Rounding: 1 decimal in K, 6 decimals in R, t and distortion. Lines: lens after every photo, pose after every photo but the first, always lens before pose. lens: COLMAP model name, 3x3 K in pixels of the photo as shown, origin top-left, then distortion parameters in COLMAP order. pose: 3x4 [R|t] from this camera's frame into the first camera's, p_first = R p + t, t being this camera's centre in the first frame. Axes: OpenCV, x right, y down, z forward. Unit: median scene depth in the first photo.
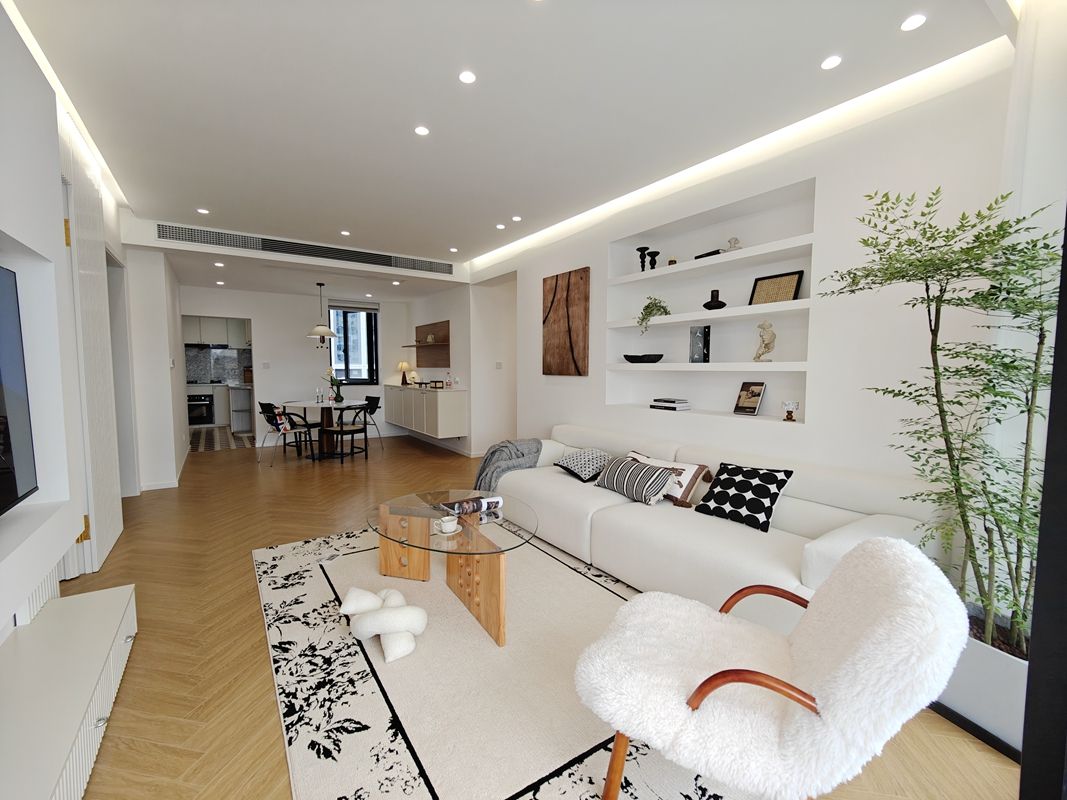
lens RADIAL K [[463.3, 0, 533.5], [0, 463.3, 400.0], [0, 0, 1]] dist [0.011224, -0.000321]
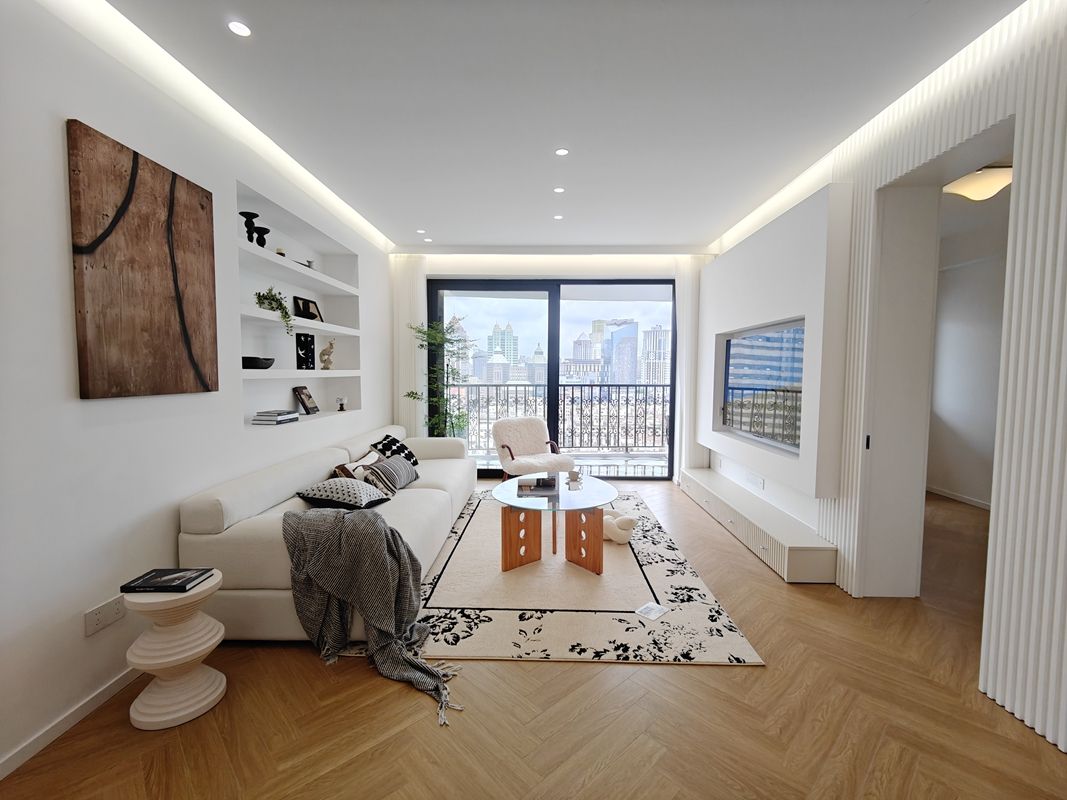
lens RADIAL K [[463.3, 0, 533.5], [0, 463.3, 400.0], [0, 0, 1]] dist [0.011224, -0.000321]
pose [[-0.813343, -0.047593, 0.579835, -0.625401], [0.031638, 0.991555, 0.125767, -0.120039], [-0.580924, 0.120636, -0.804968, 1.487977]]
